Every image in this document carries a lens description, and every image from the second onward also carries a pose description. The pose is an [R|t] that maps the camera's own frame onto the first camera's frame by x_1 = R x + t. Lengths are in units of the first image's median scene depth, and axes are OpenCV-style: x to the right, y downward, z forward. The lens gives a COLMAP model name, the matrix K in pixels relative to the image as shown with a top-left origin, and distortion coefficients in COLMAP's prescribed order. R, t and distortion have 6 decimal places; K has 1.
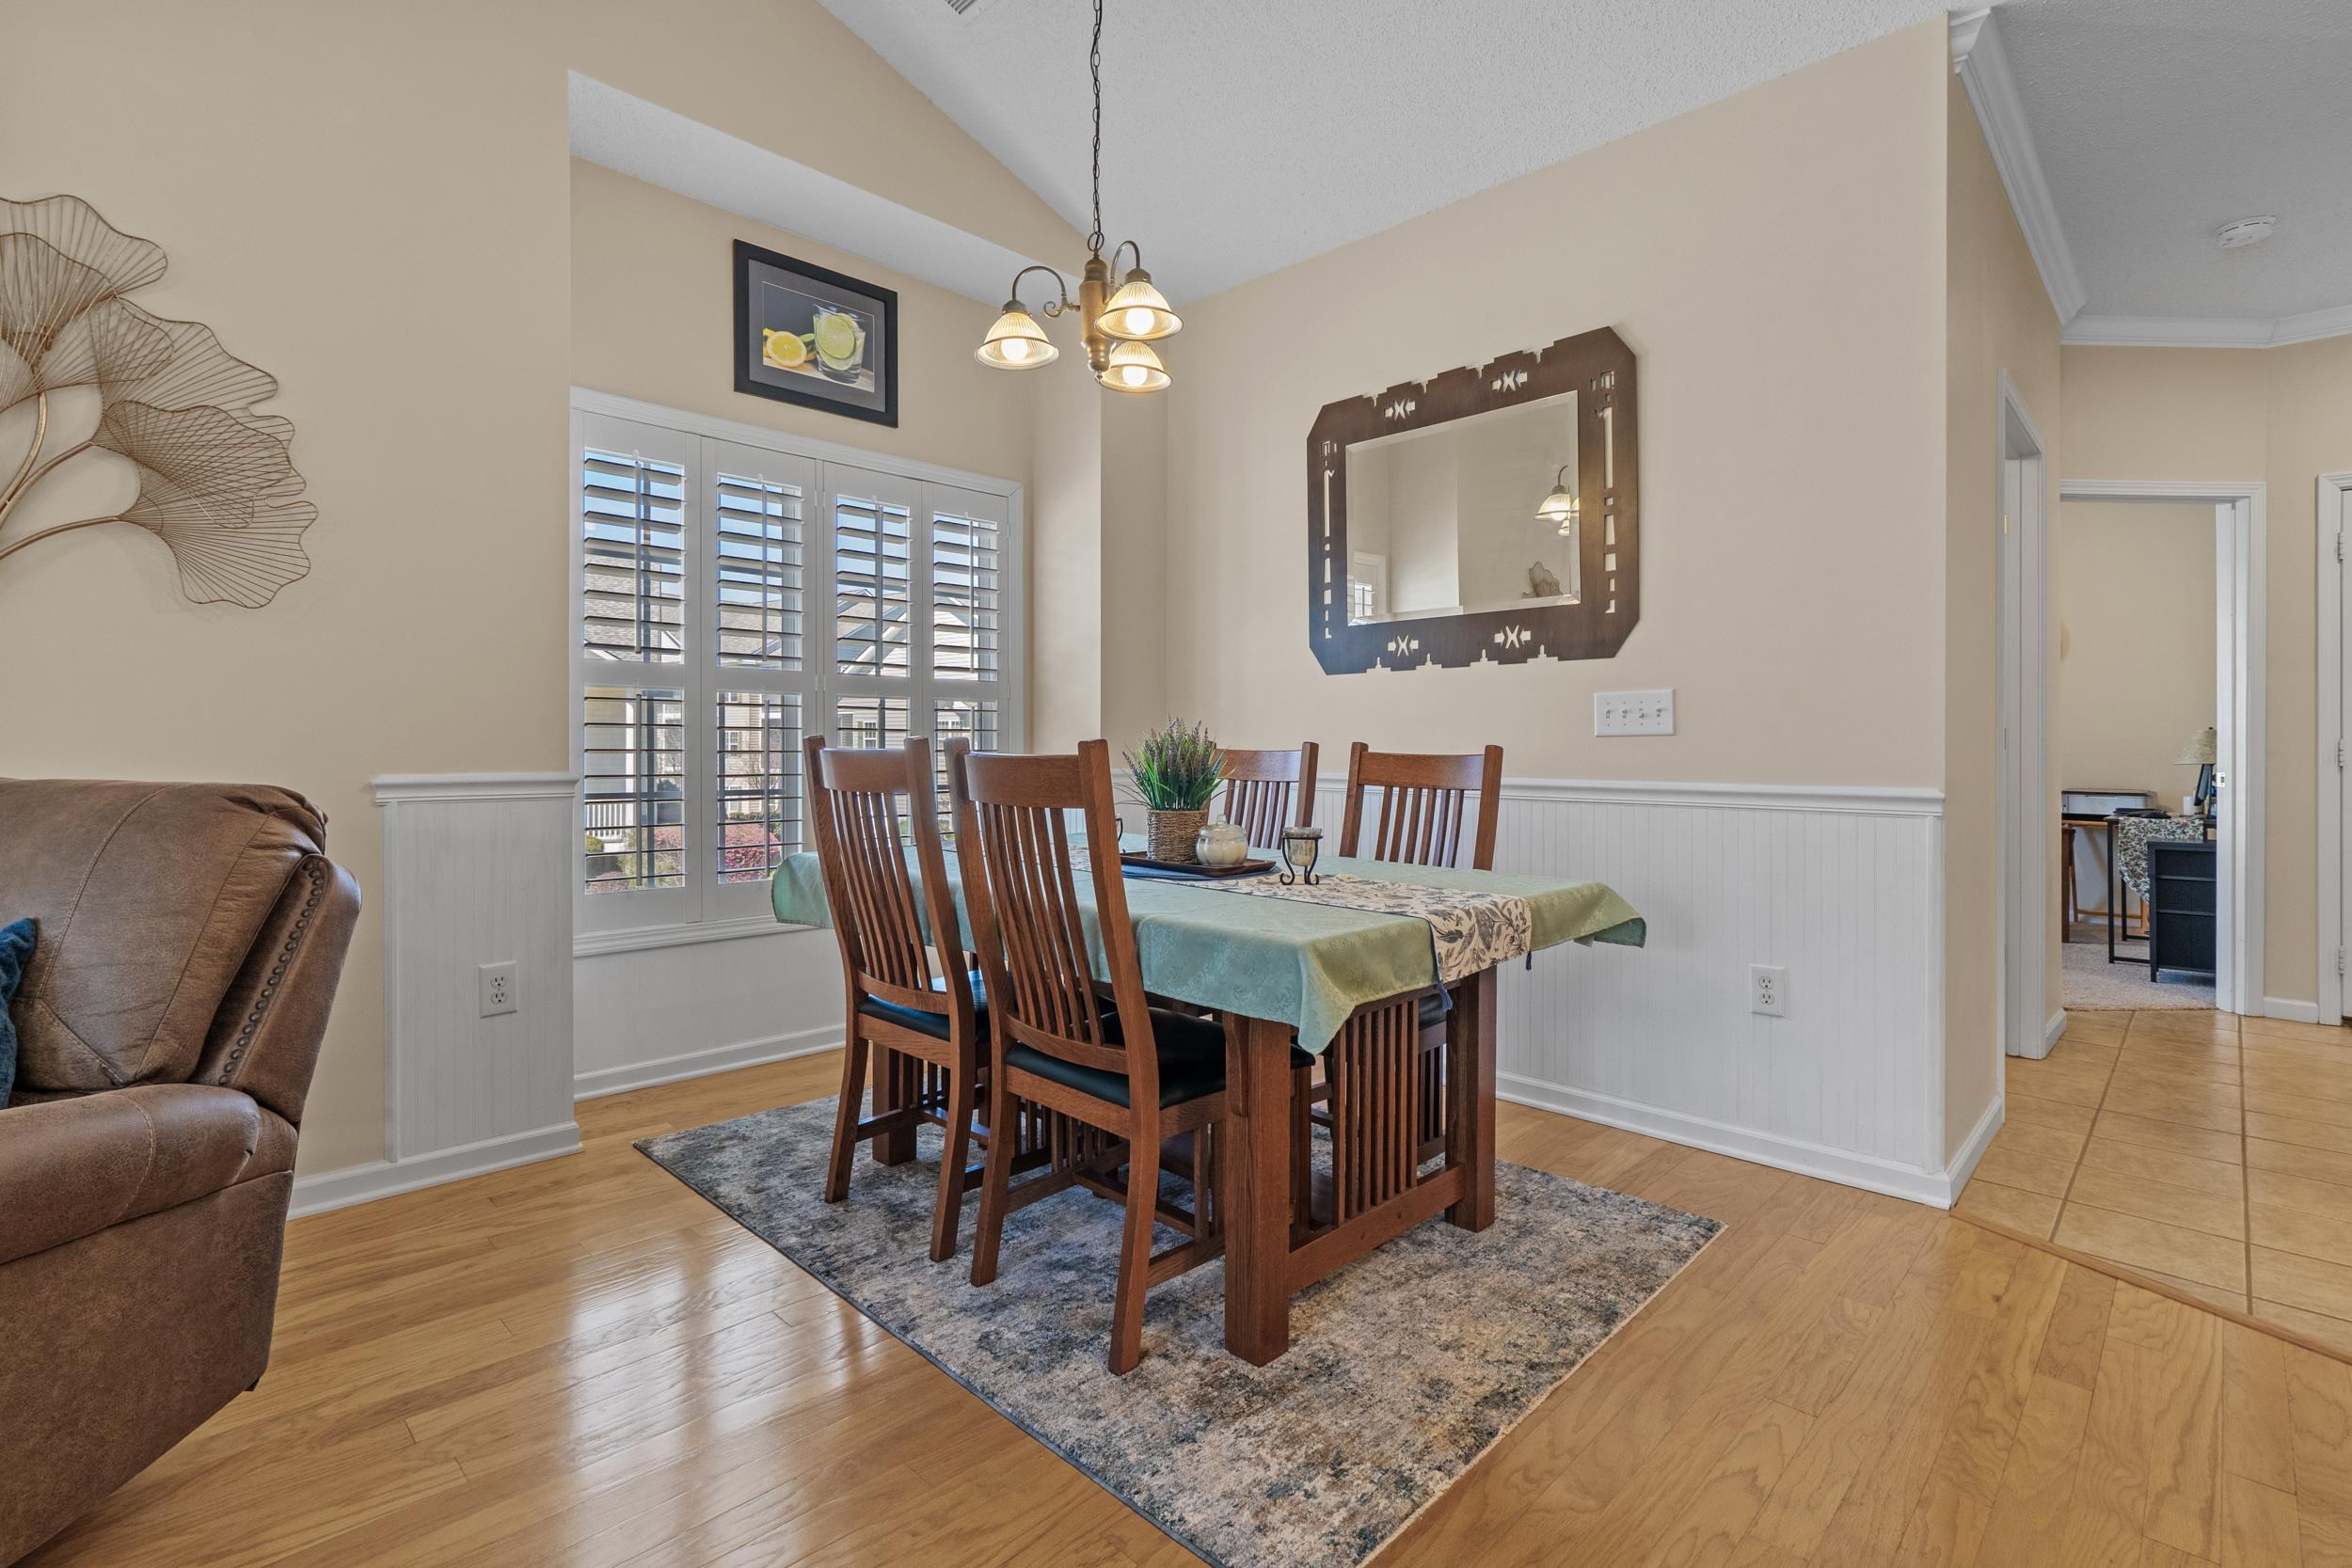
lens RADIAL K [[1077.7, 0, 1166.1], [0, 1077.7, 764.4], [0, 0, 1]] dist [-0.006869, 0.003712]
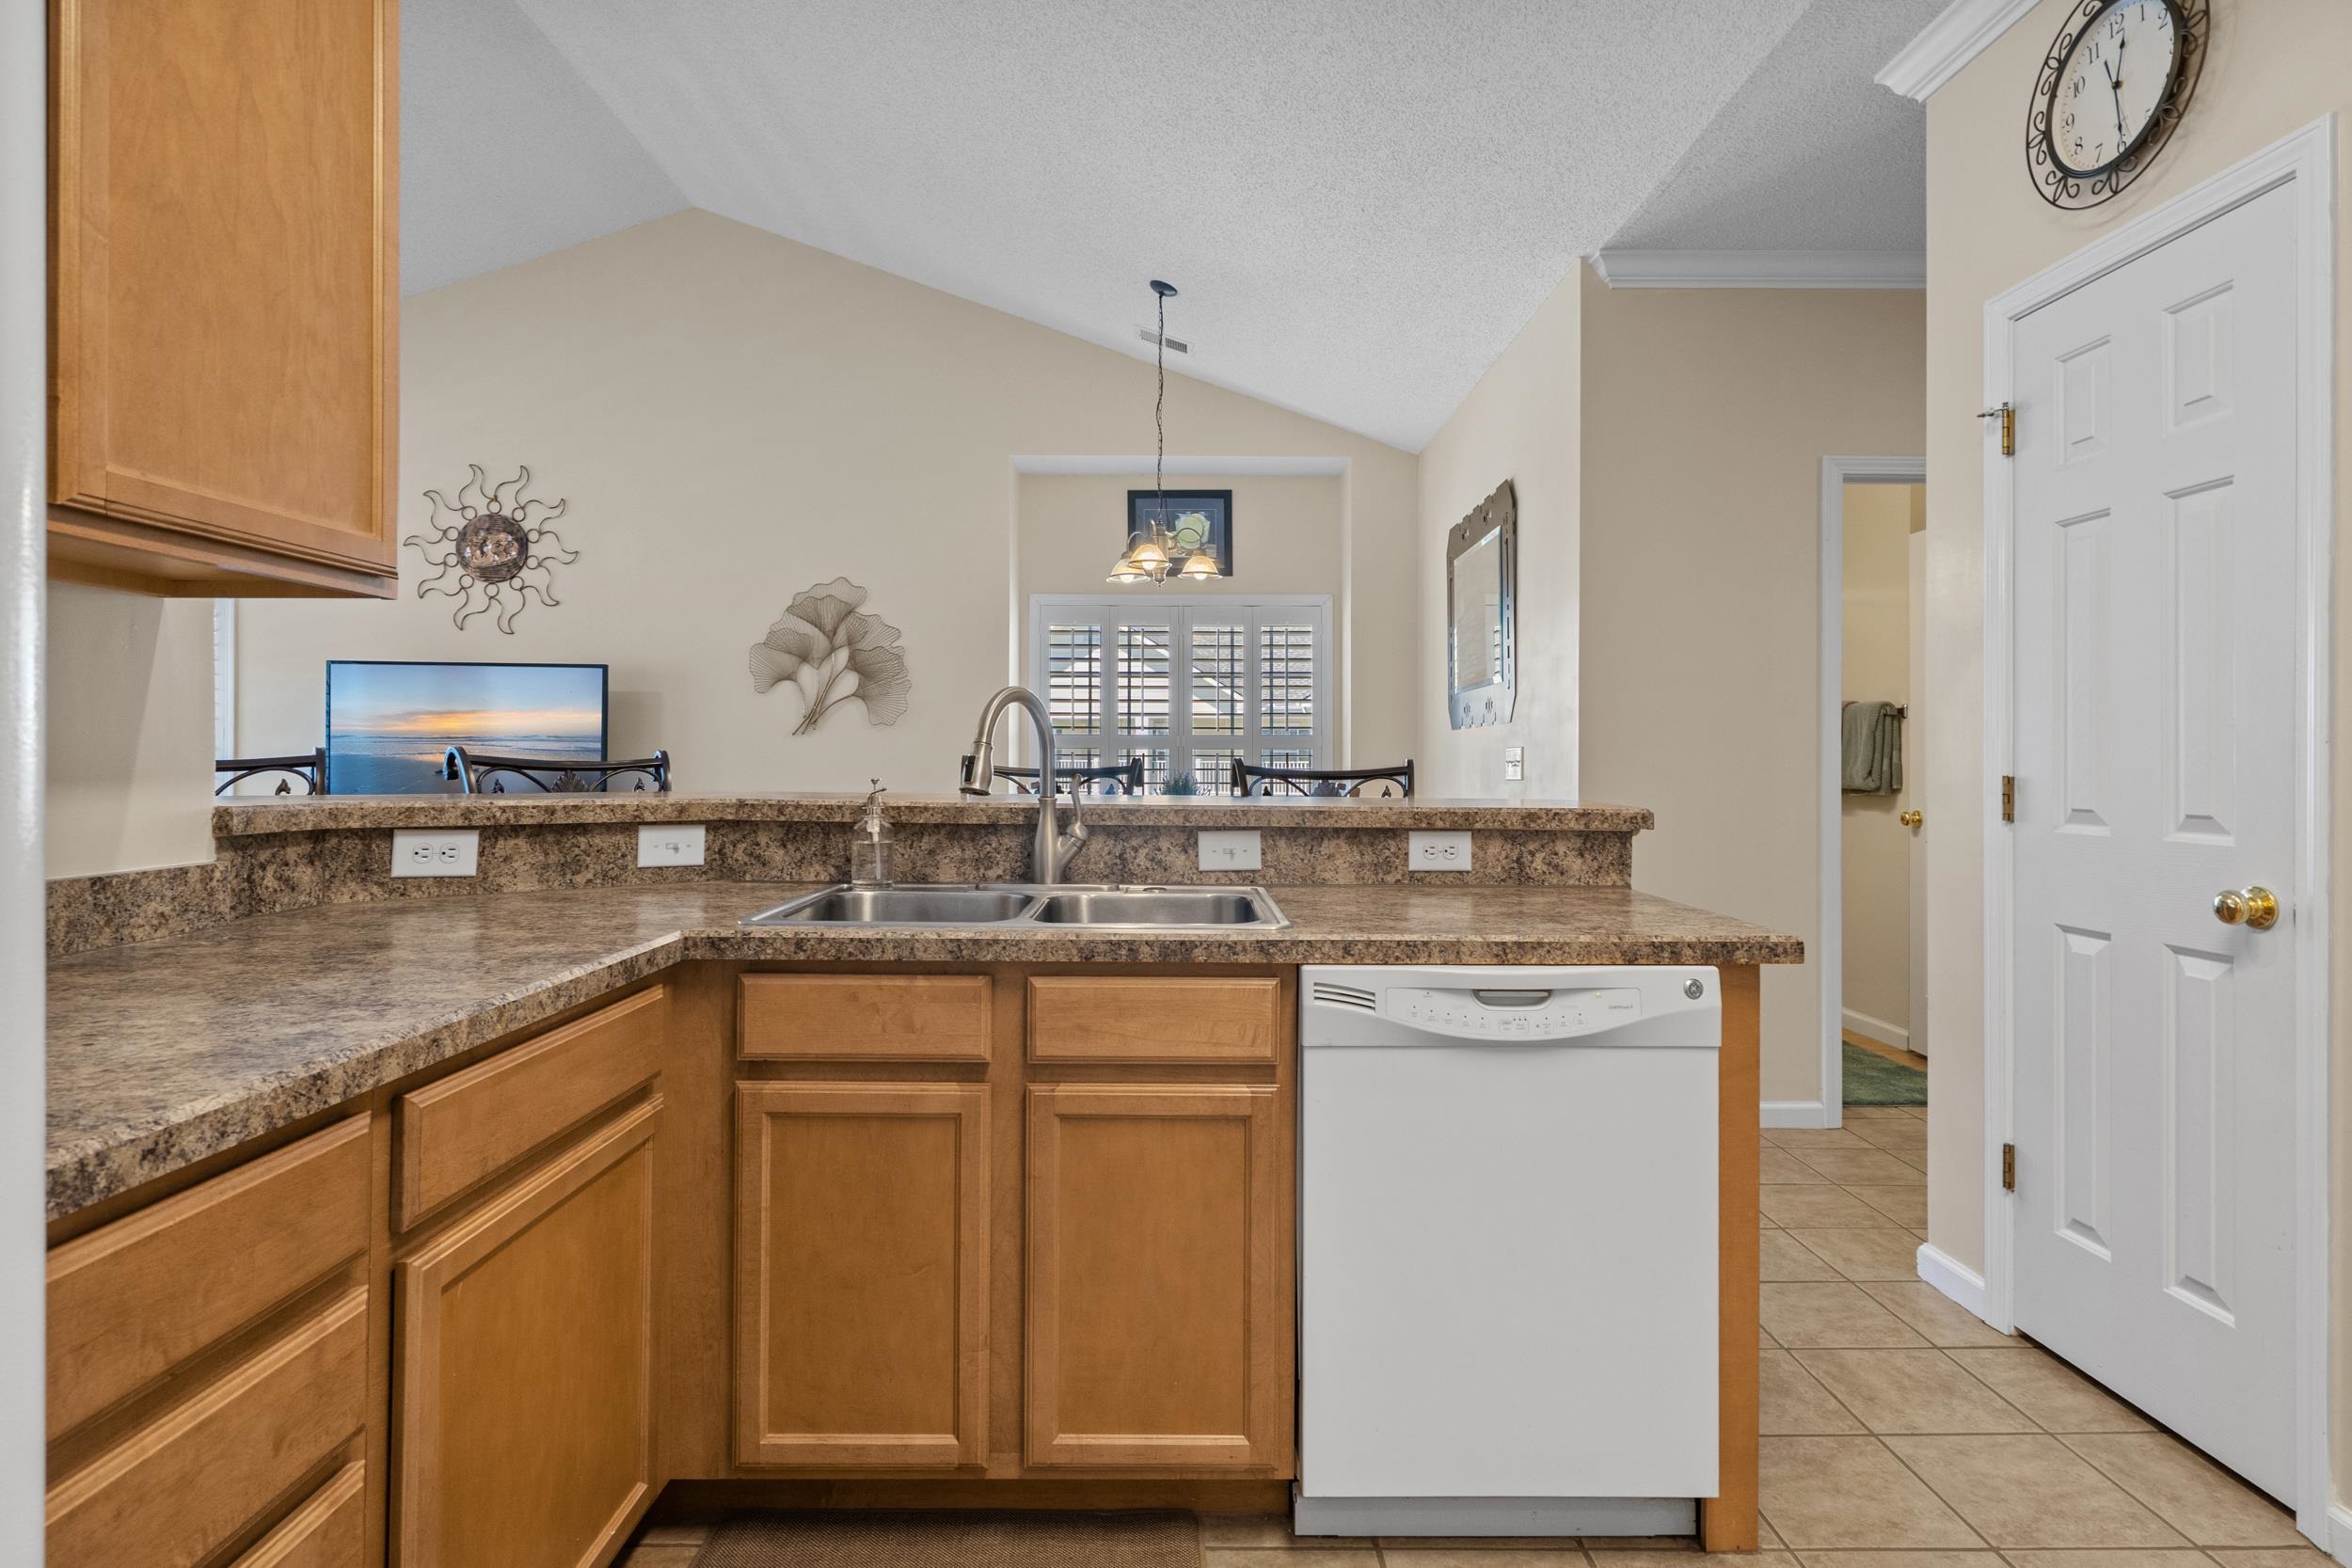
lens RADIAL K [[1203.7, 0, 1174.9], [0, 1203.7, 769.4], [0, 0, 1]] dist [0.000478, 0.001848]
pose [[0.712513, 0.001483, -0.701657, 1.683840], [-0.009960, 0.999918, -0.008001, -0.030035], [0.701588, 0.012689, 0.712470, -0.555387]]
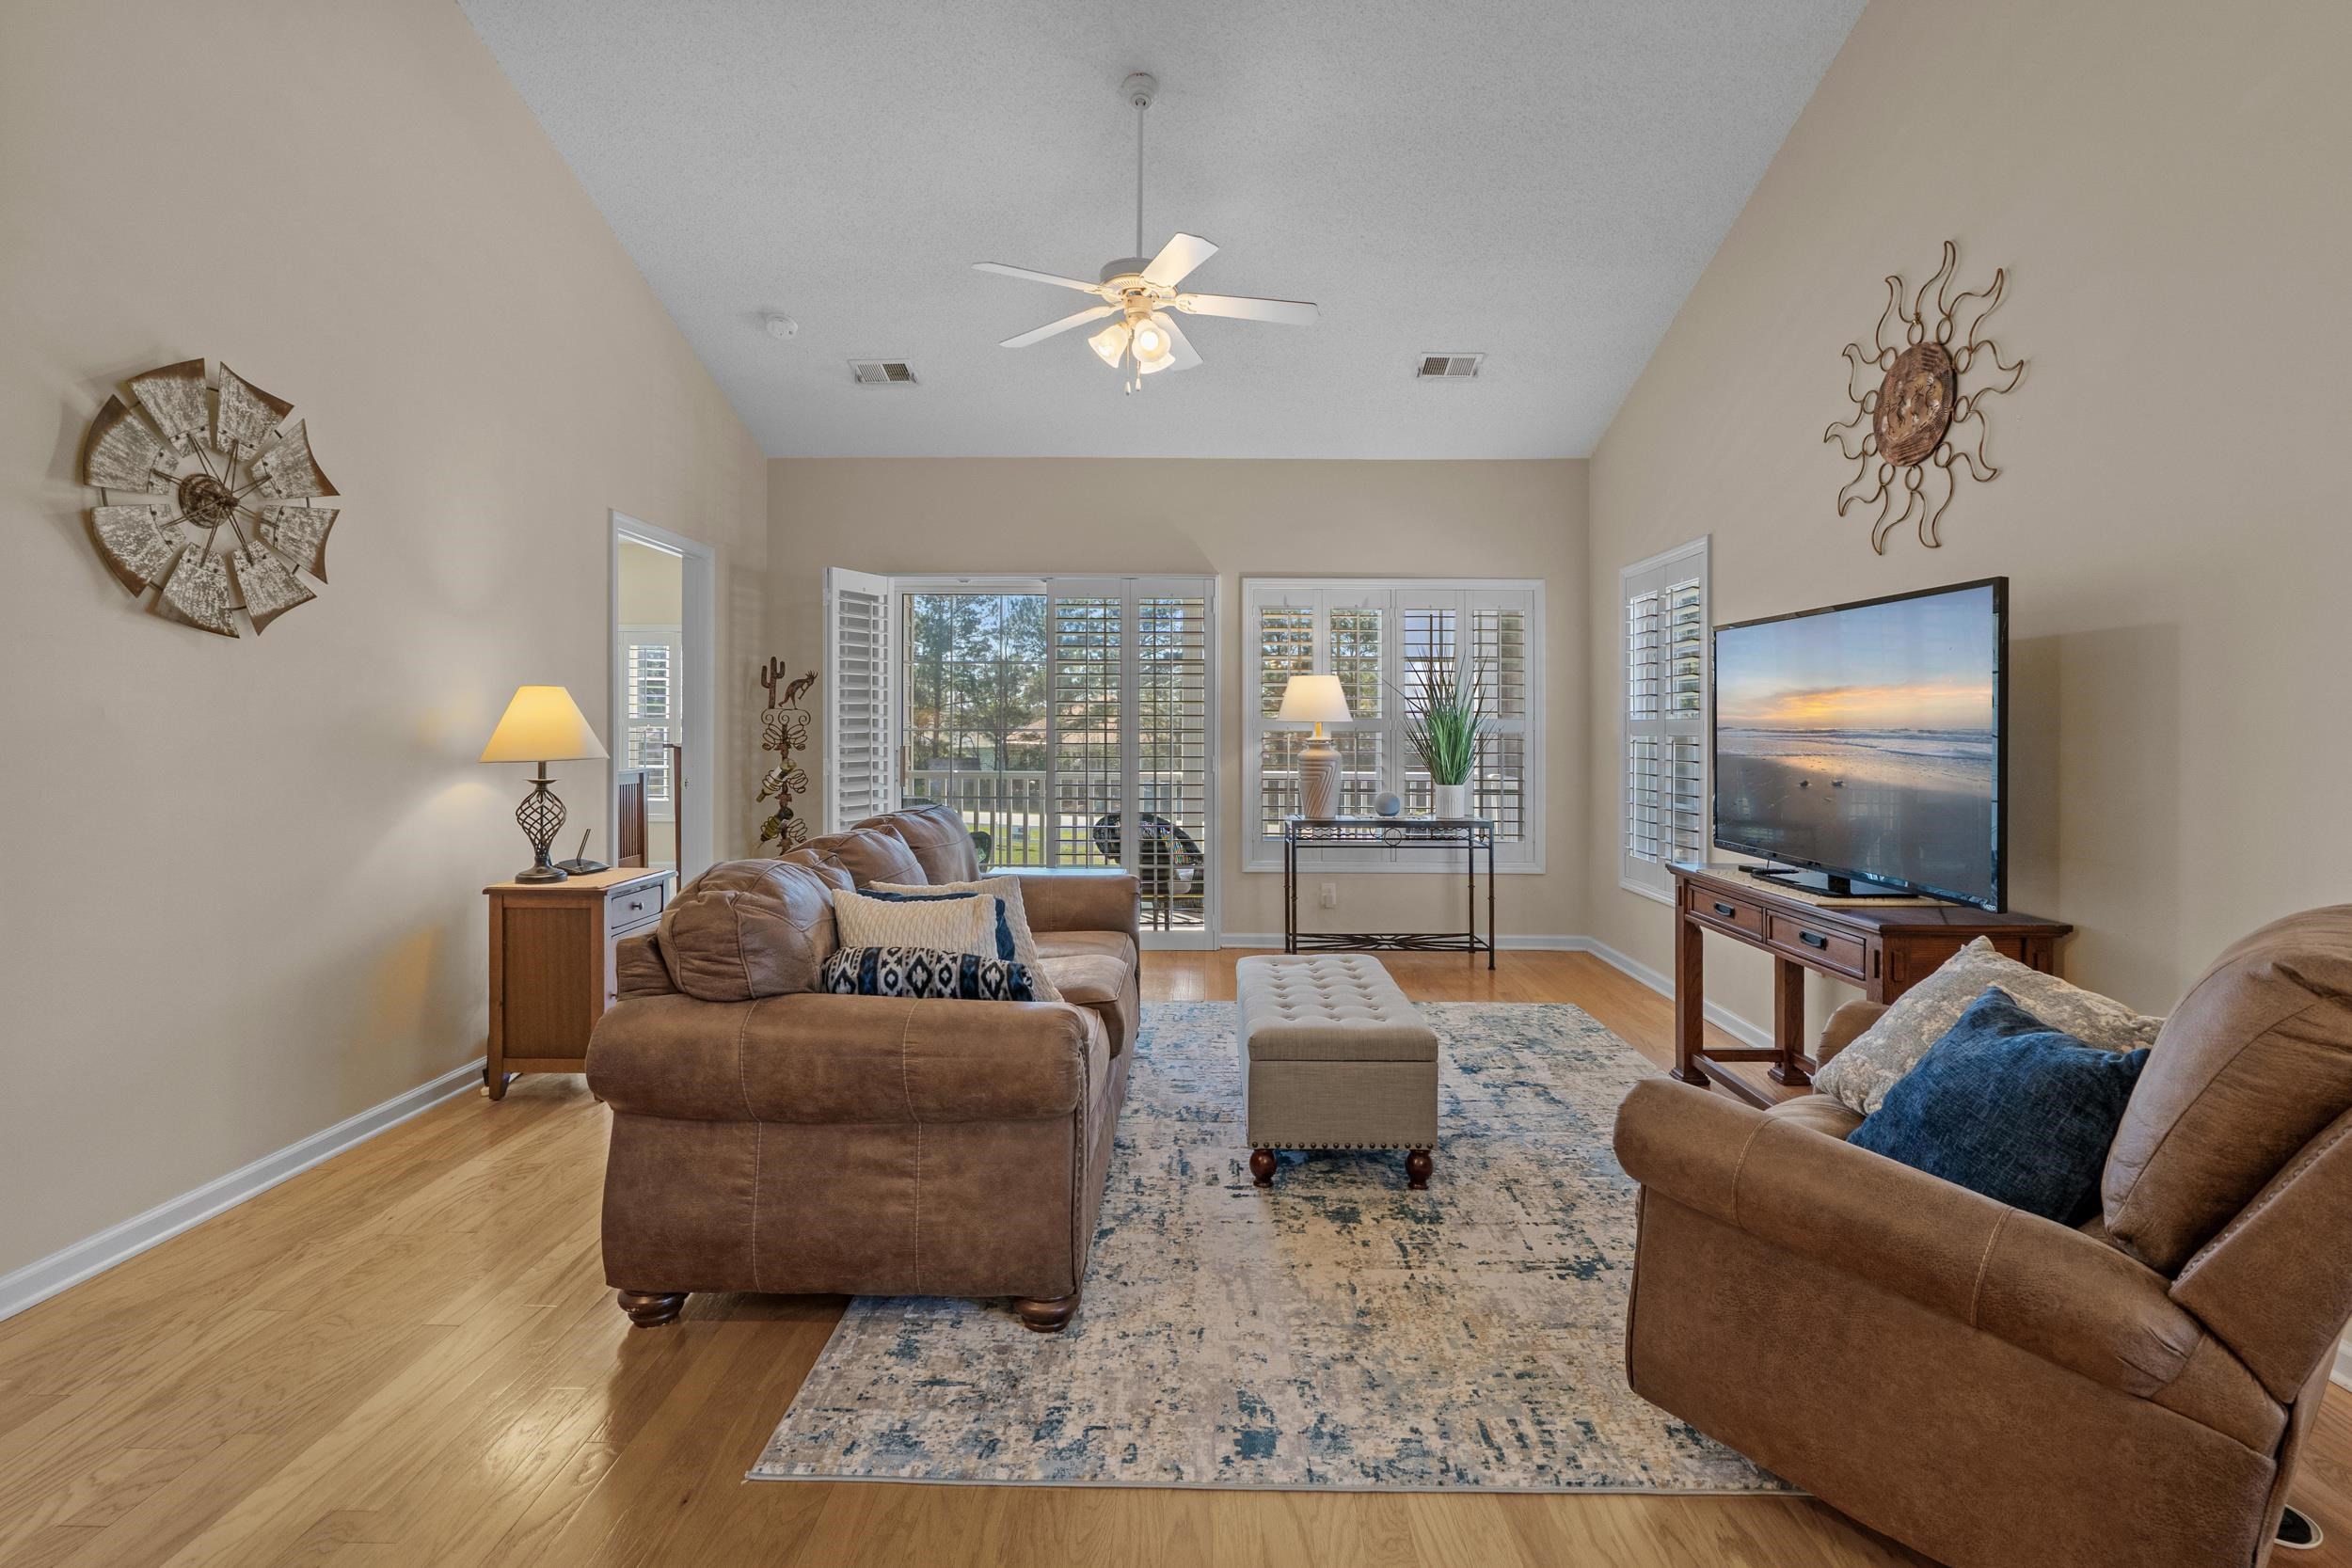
lens RADIAL K [[1077.7, 0, 1188.4], [0, 1077.7, 720.2], [0, 0, 1]] dist [-0.006869, 0.003712]
pose [[-0.716884, -0.016671, -0.696993, 0.224254], [-0.022000, 0.999757, -0.001285, -0.104166], [0.696845, 0.014412, -0.717077, 0.761934]]
